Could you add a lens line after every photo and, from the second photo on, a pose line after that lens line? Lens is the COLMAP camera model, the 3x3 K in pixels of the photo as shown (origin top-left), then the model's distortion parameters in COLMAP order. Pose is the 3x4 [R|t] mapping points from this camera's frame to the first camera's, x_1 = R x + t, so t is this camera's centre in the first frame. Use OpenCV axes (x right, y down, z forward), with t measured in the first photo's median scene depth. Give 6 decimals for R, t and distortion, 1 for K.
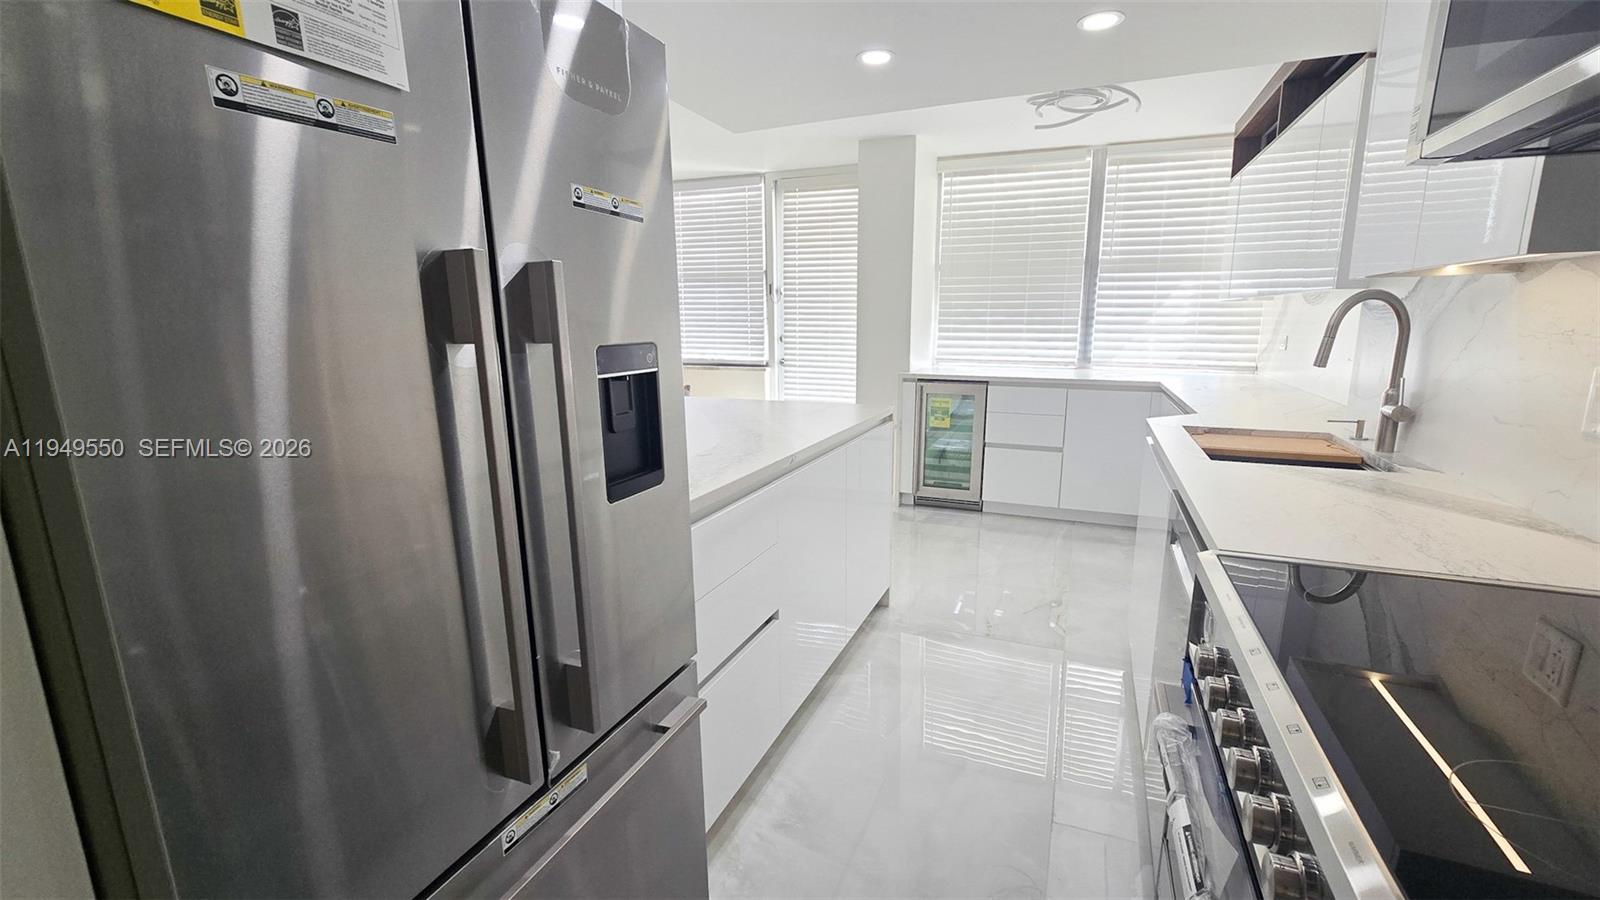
lens RADIAL K [[687.9, 0, 814.1], [0, 687.9, 456.8], [0, 0, 1]] dist [0.000622, 0.000548]
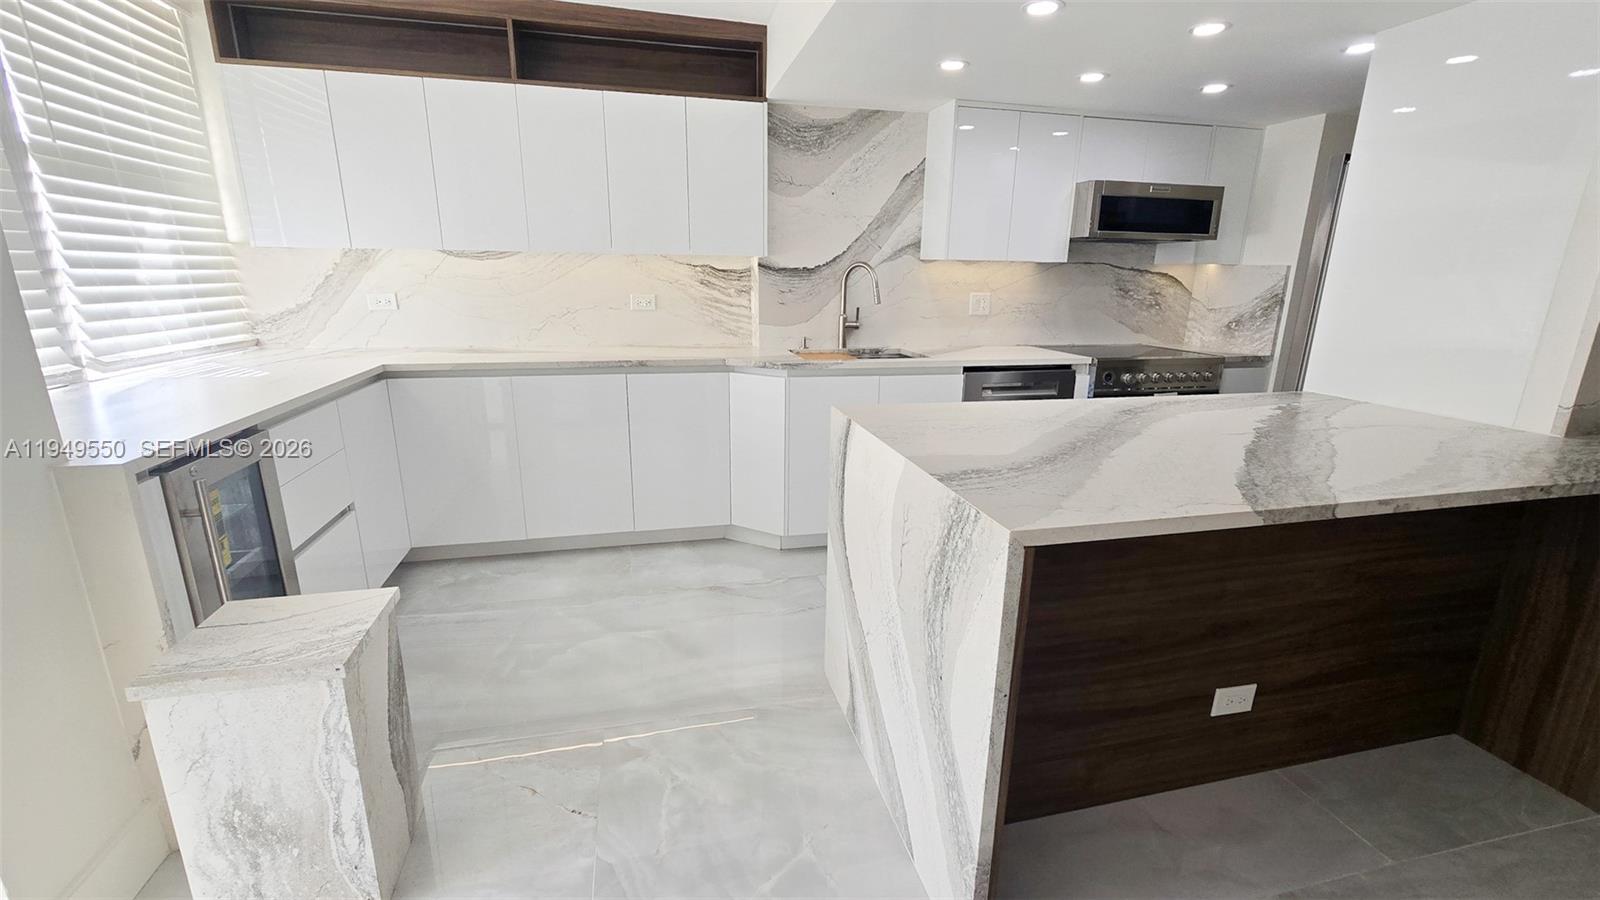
lens RADIAL K [[687.9, 0, 814.1], [0, 687.9, 456.8], [0, 0, 1]] dist [0.000622, 0.000548]
pose [[-0.581852, -0.215755, 0.784154, -0.297890], [0.152079, 0.918300, 0.365509, -0.193480], [-0.798949, 0.331925, -0.501503, 0.935818]]
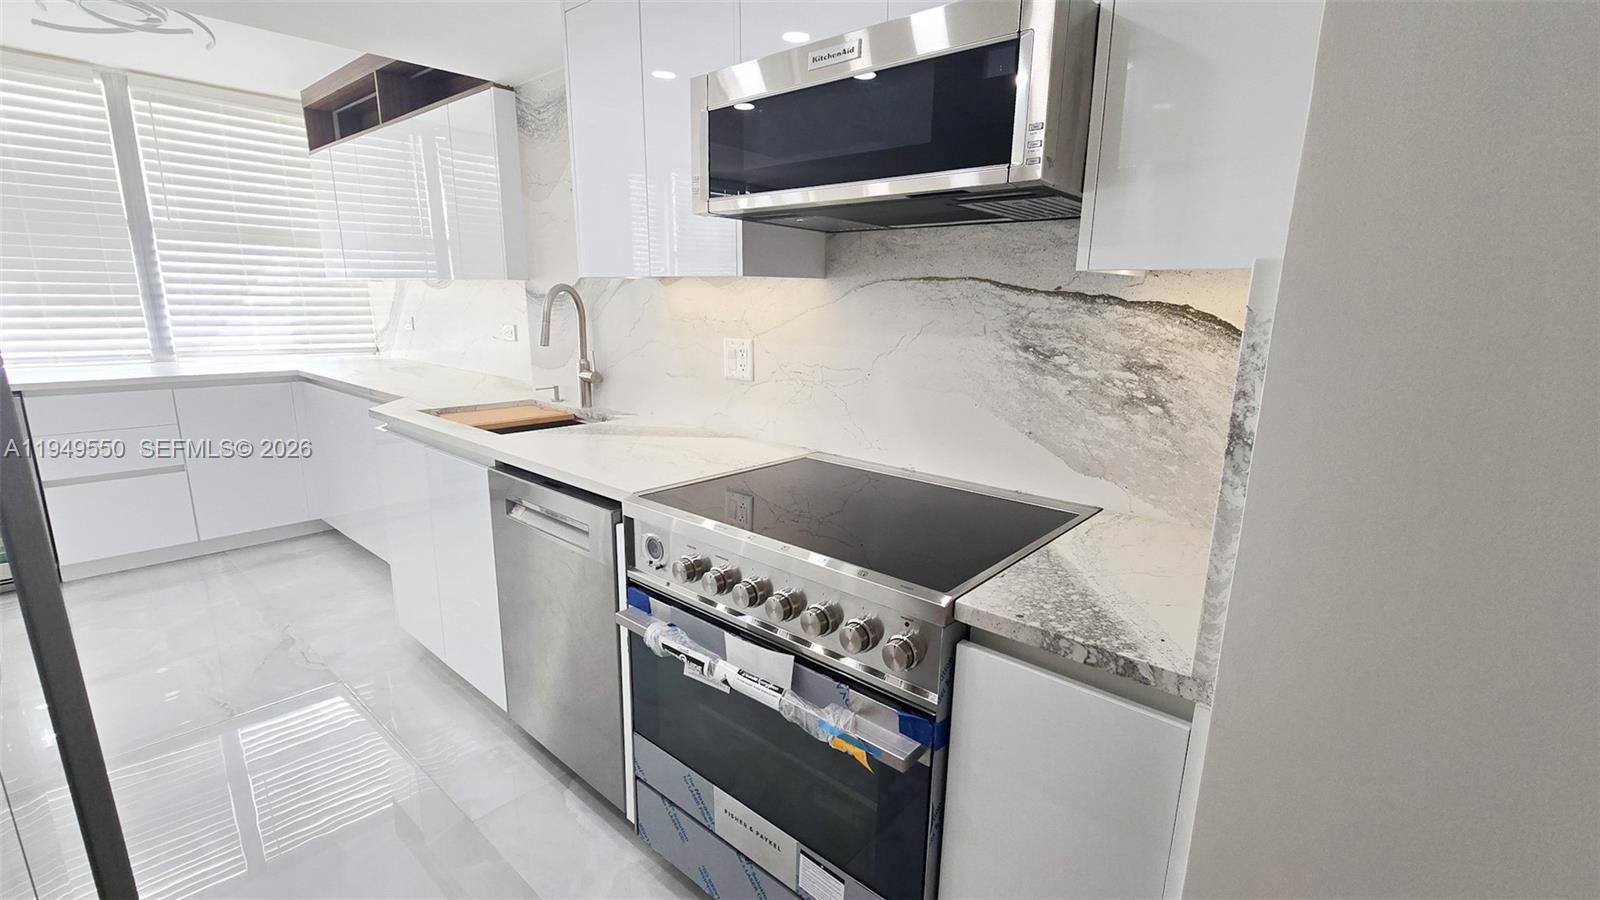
lens RADIAL K [[713.7, 0, 808.3], [0, 713.7, 453.7], [0, 0, 1]] dist [-0.000661, 0.000291]
pose [[0.338879, -0.191608, 0.921112, -0.135220], [0.170579, 0.975329, 0.140130, -0.017564], [-0.925237, 0.109635, 0.363203, 0.052920]]
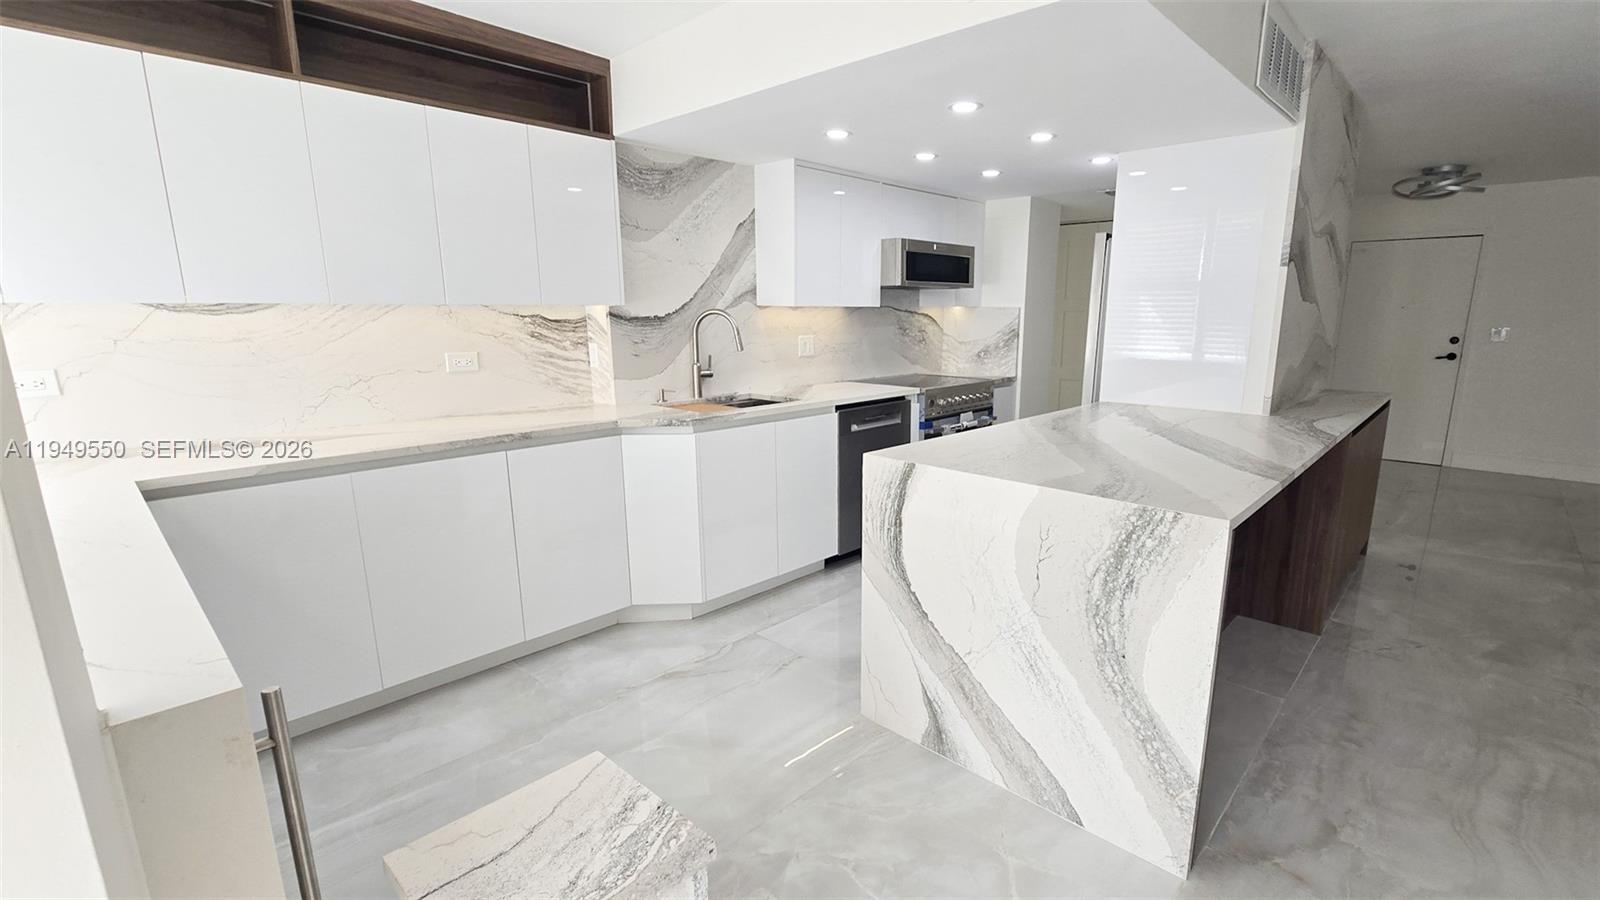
lens RADIAL K [[703.6, 0, 857.2], [0, 703.6, 458.0], [0, 0, 1]] dist [-0.002080, -0.000054]
pose [[-0.936877, -0.069679, 0.342647, -0.093137], [0.072911, 0.919472, 0.386335, -0.242929], [-0.341974, 0.386931, -0.856352, 1.111896]]
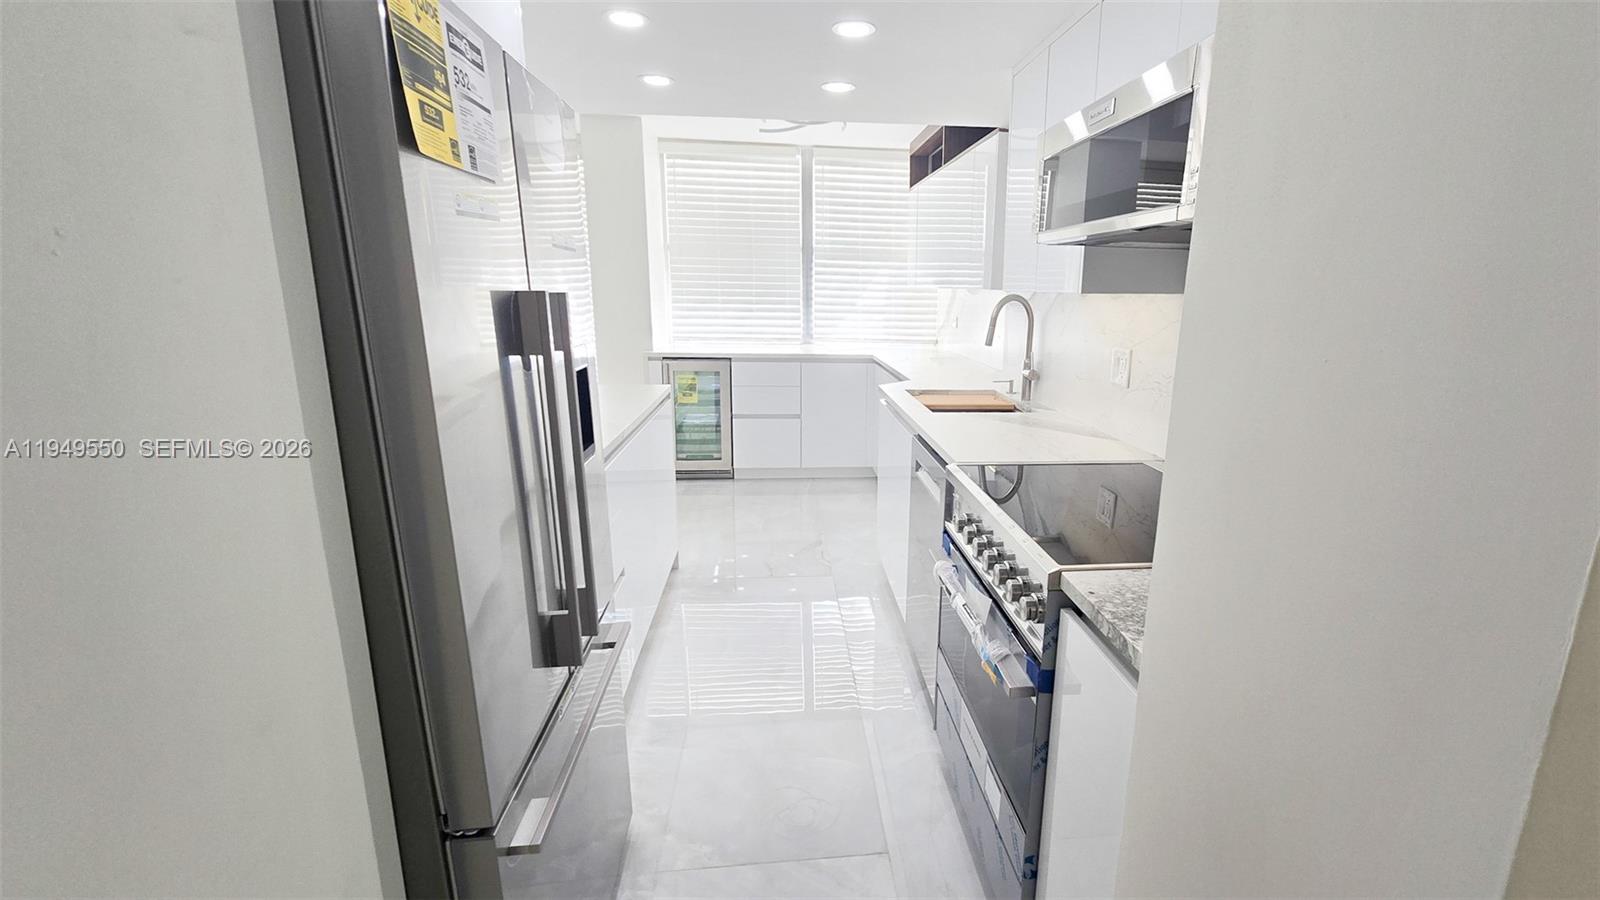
lens RADIAL K [[731.7, 0, 866.3], [0, 731.7, 461.1], [0, 0, 1]] dist [-0.000153, 0.000004]
pose [[0.879634, -0.094123, 0.466246, -0.112509], [0.076866, 0.995471, 0.055944, 0.004033], [-0.469400, -0.013372, 0.882884, -0.120189]]
